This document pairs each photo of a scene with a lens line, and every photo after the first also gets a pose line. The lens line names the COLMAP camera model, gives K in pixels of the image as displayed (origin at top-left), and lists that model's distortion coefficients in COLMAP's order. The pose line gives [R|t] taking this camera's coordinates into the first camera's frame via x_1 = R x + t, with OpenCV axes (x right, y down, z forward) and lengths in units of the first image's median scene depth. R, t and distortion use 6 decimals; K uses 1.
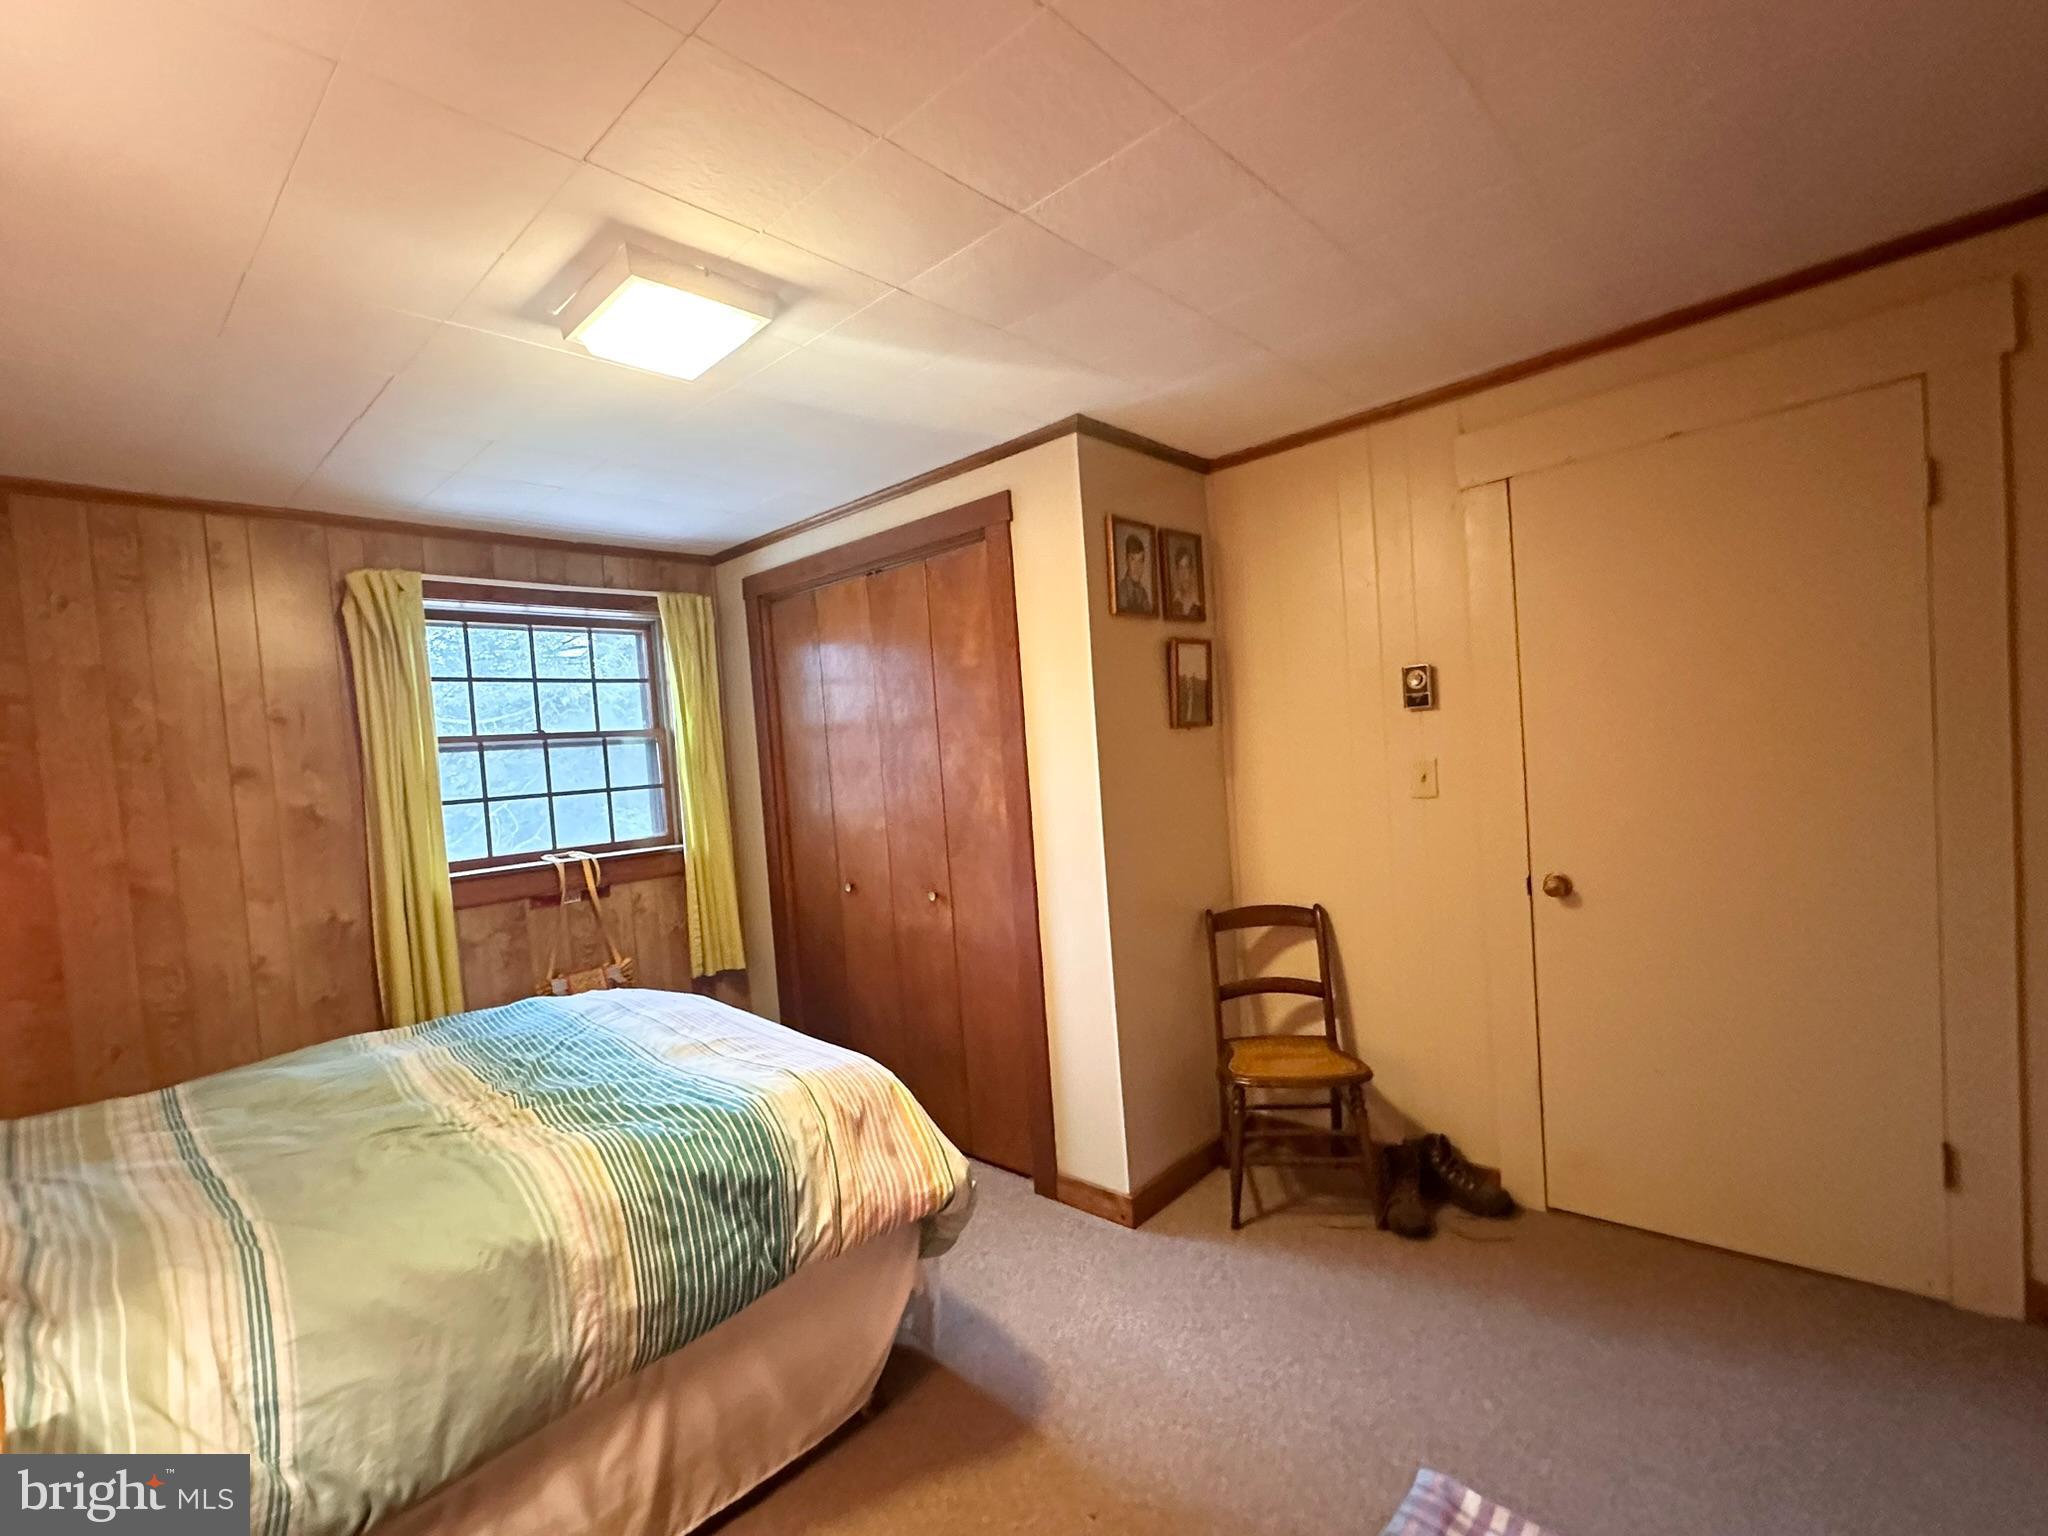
lens RADIAL K [[815.7, 0, 1024.0], [0, 815.7, 768.0], [0, 0, 1]] dist [-0.002923, 0.000379]
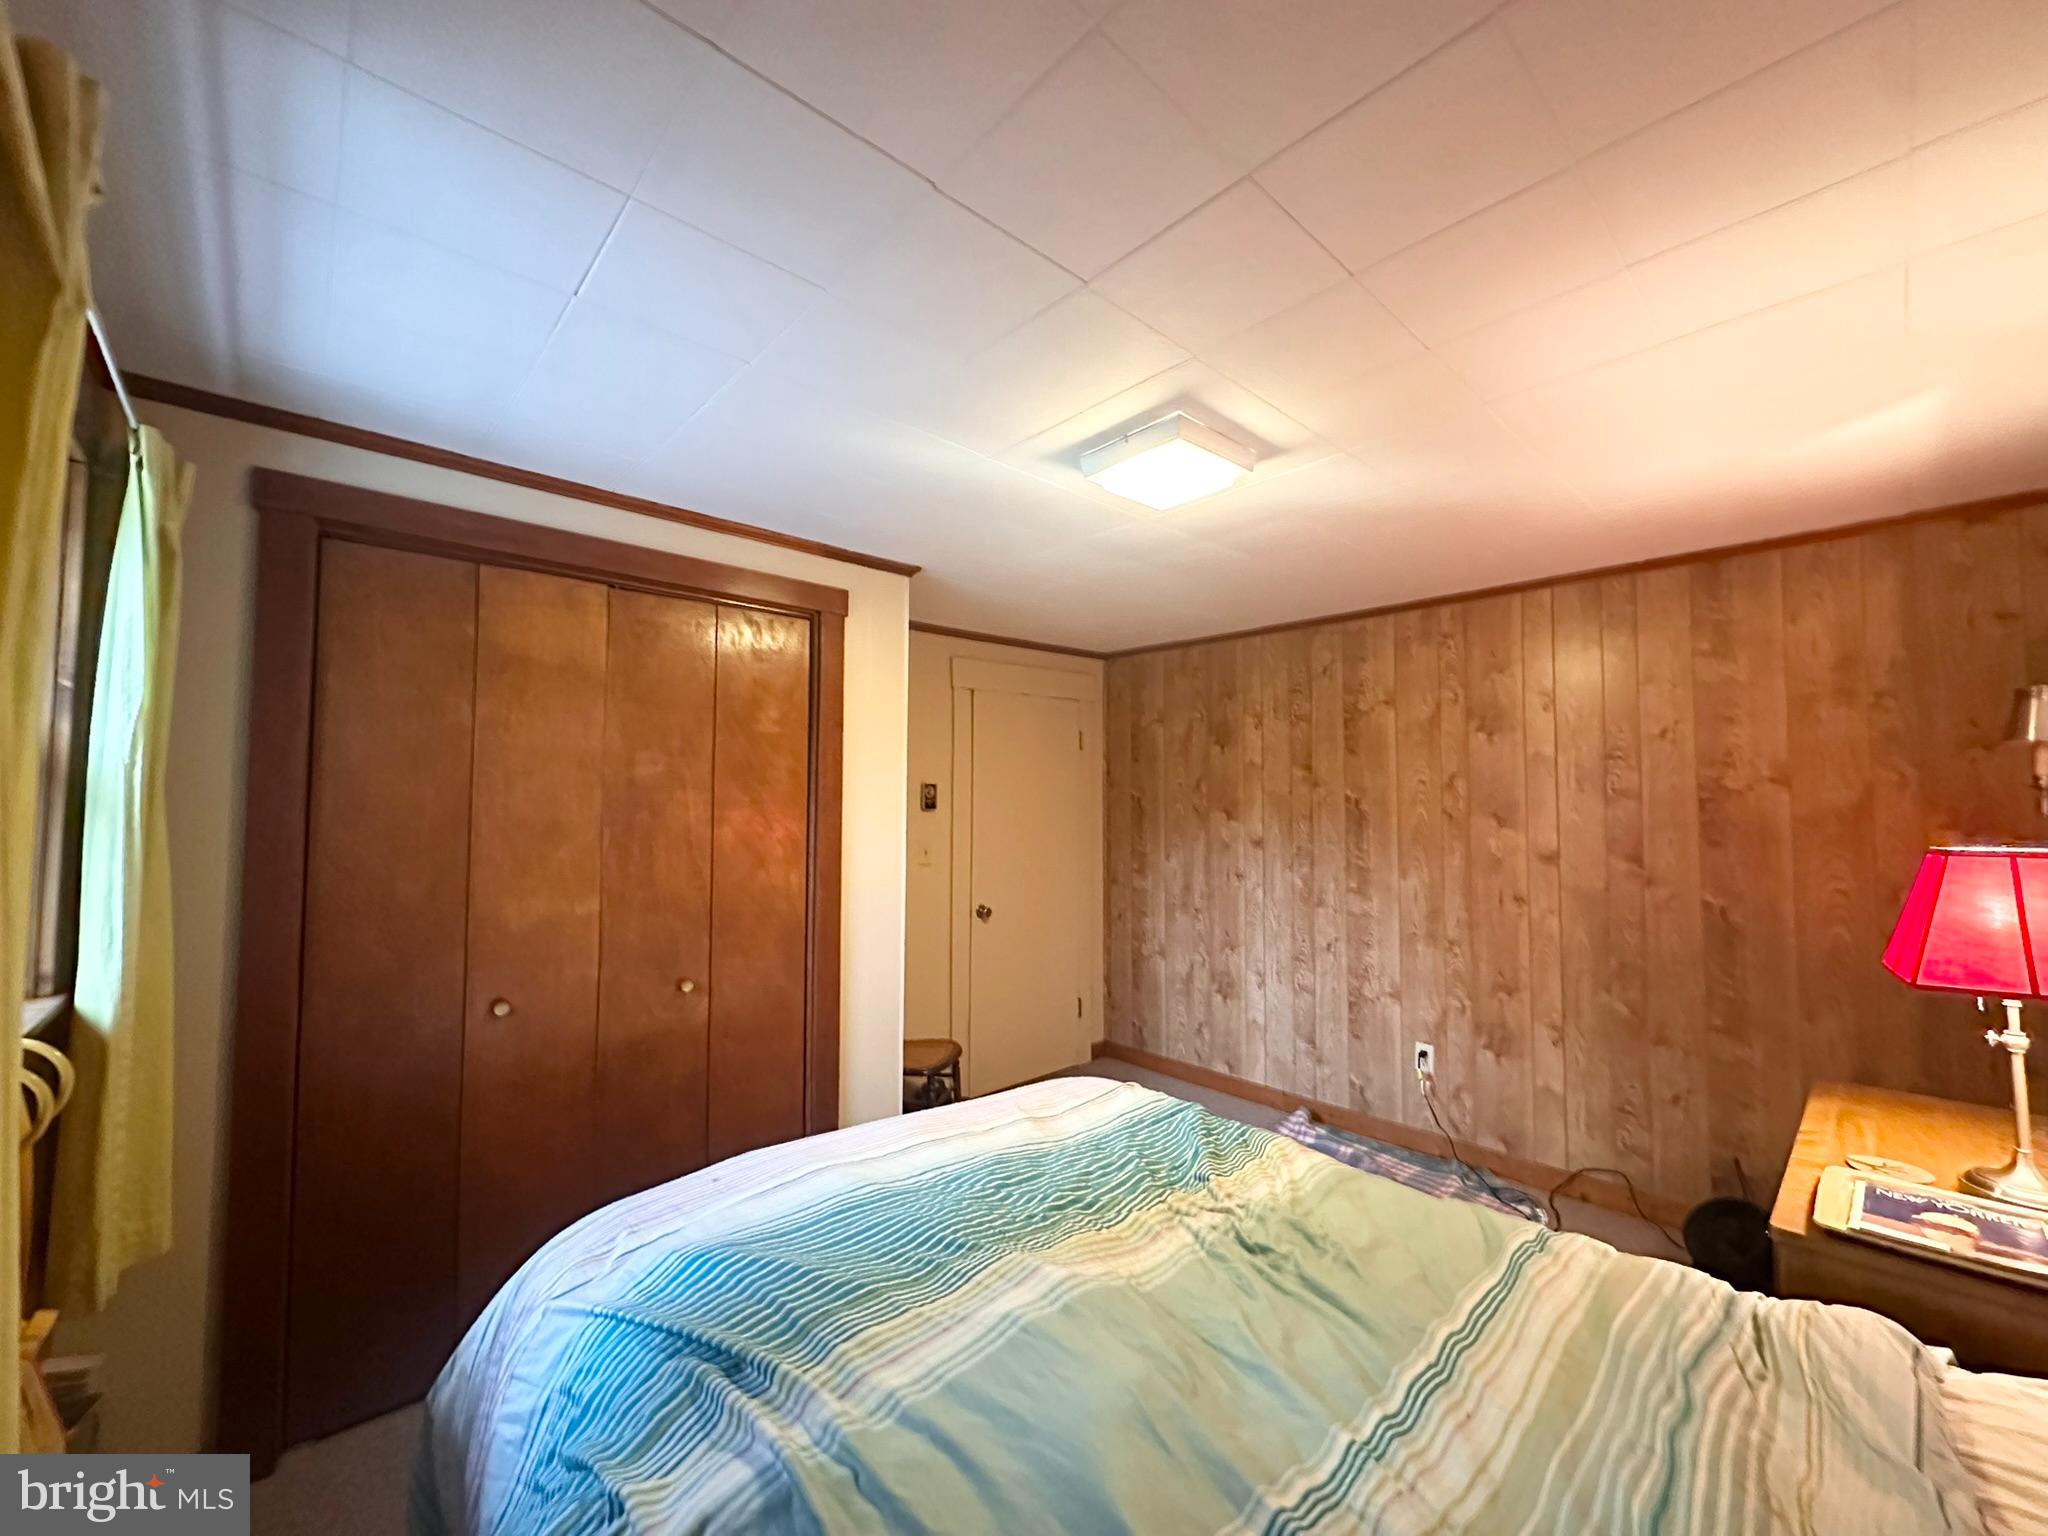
lens RADIAL K [[815.7, 0, 1024.0], [0, 815.7, 768.0], [0, 0, 1]] dist [-0.002923, 0.000379]
pose [[0.131699, 0.124922, 0.983387, -1.262509], [0.022885, 0.991380, -0.129003, 0.067158], [-0.991025, 0.039495, 0.127705, 0.723345]]
